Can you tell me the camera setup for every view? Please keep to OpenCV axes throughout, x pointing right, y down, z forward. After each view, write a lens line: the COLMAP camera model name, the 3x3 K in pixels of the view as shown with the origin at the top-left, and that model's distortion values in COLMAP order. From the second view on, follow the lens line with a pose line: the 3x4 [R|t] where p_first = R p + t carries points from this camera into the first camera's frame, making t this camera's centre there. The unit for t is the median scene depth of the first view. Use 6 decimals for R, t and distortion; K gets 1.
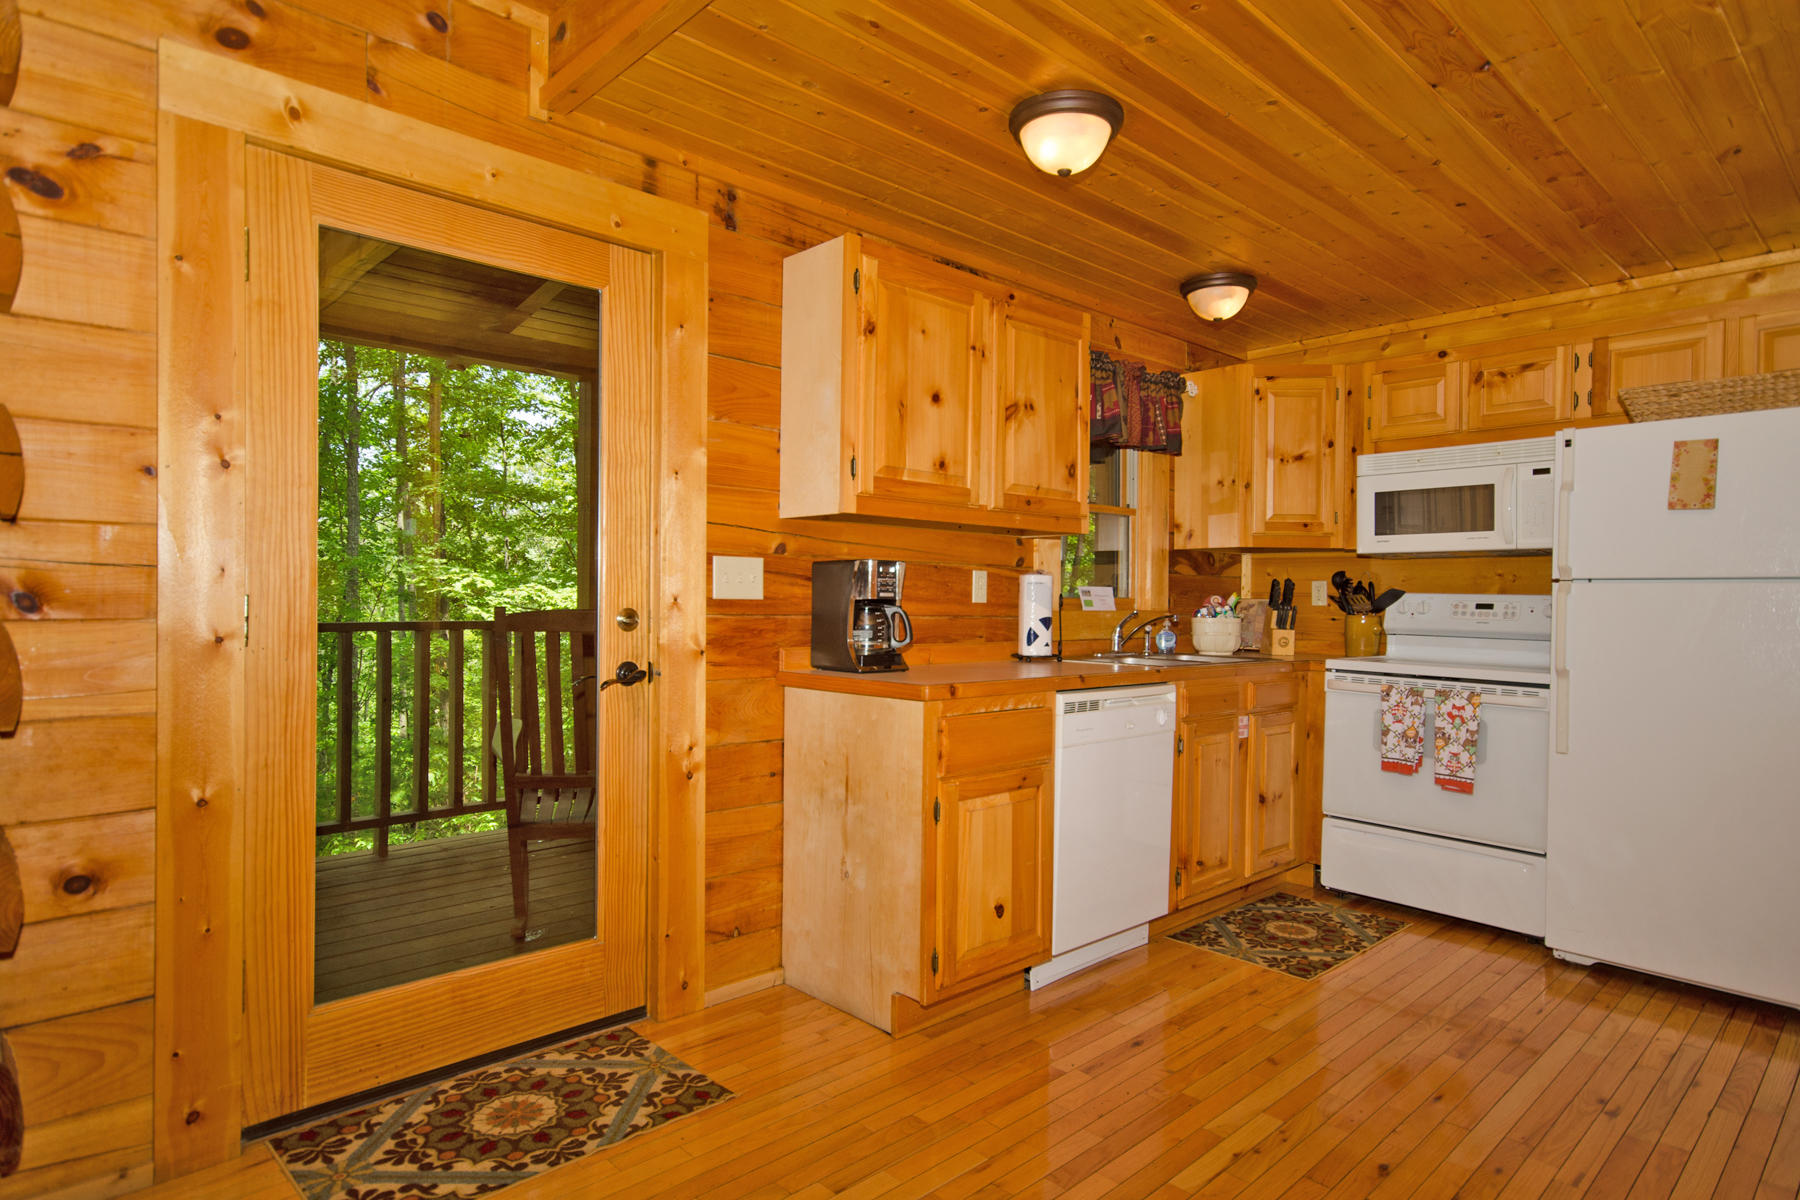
lens RADIAL K [[1004.0, 0, 910.3], [0, 1004.0, 604.0], [0, 0, 1]] dist [0.001778, 0.003687]
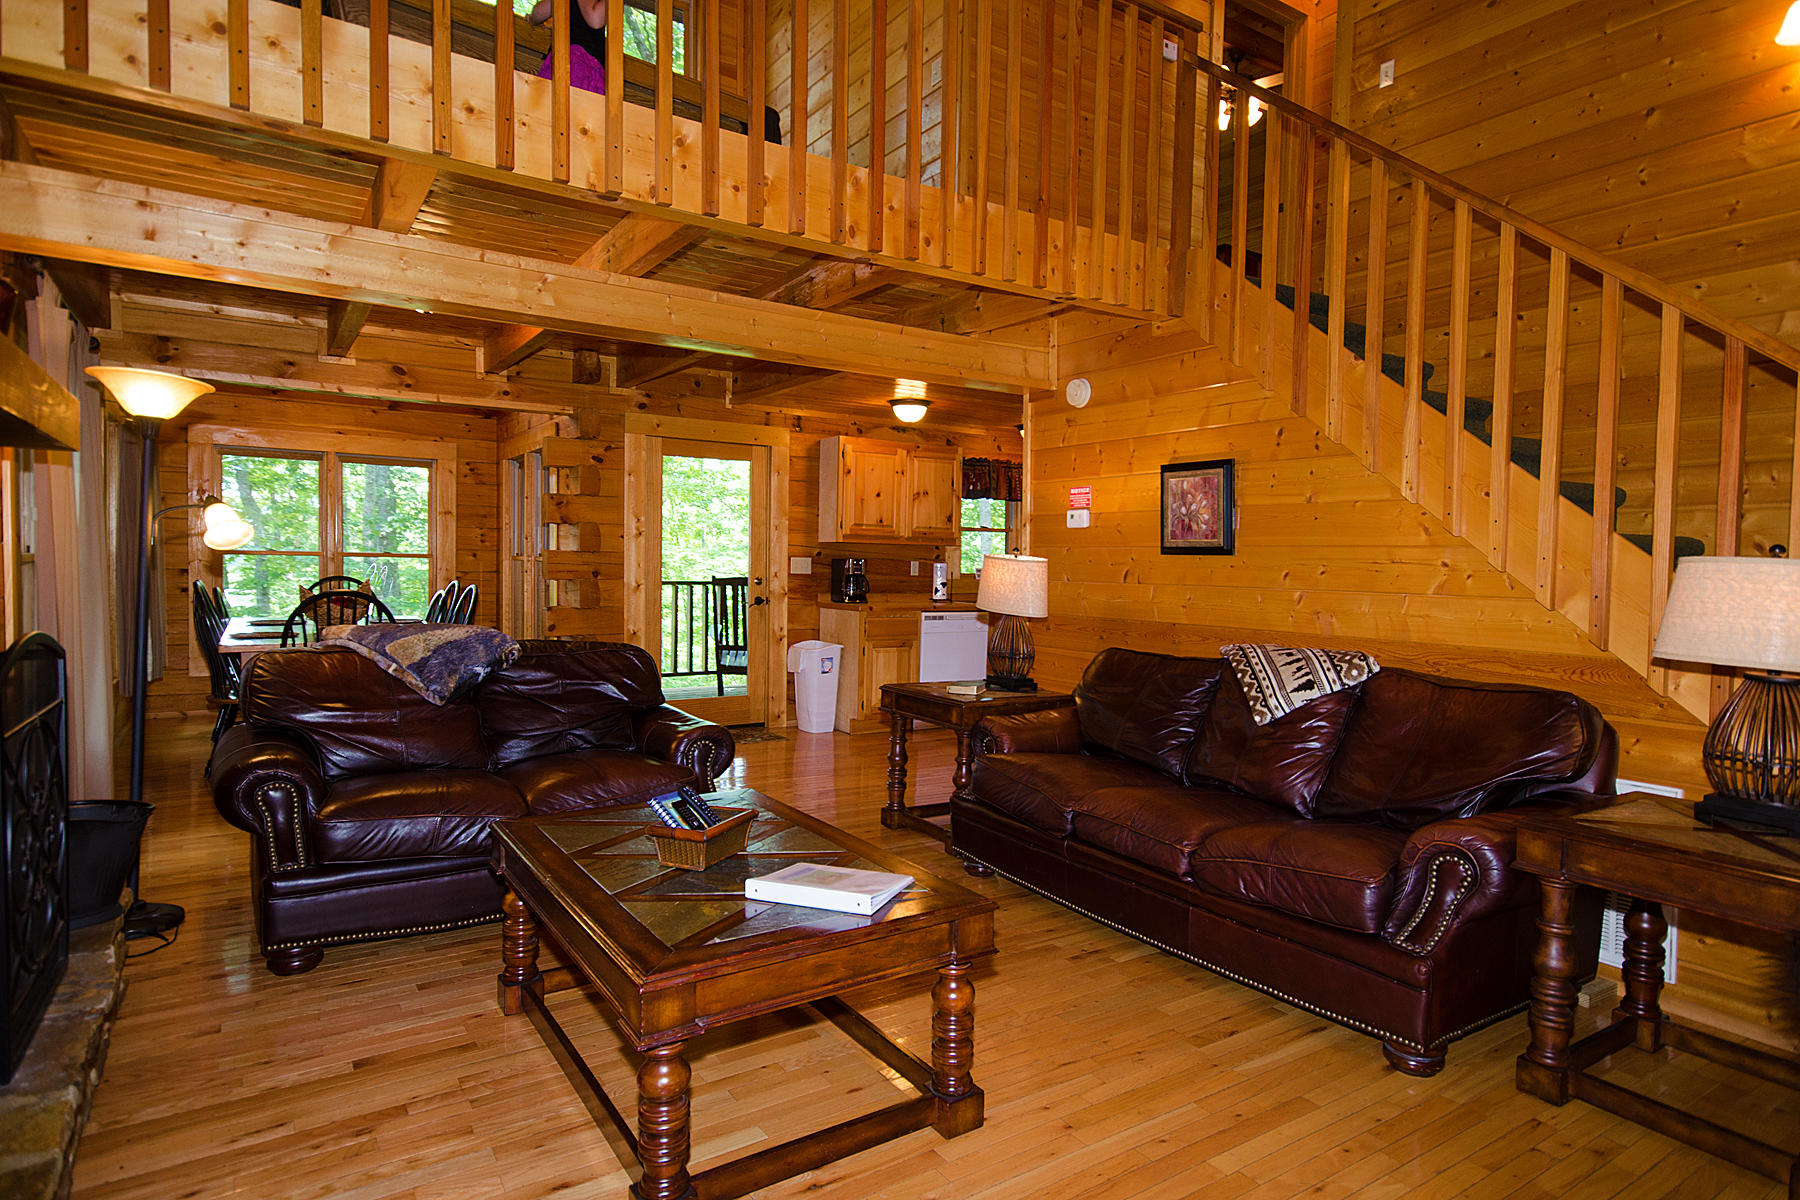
lens RADIAL K [[1004.0, 0, 910.3], [0, 1004.0, 604.0], [0, 0, 1]] dist [0.001778, 0.003687]
pose [[0.984418, 0.016954, -0.175024, 0.554314], [-0.010396, 0.999212, 0.038318, -0.028427], [0.175536, -0.035902, 0.983818, -1.486958]]
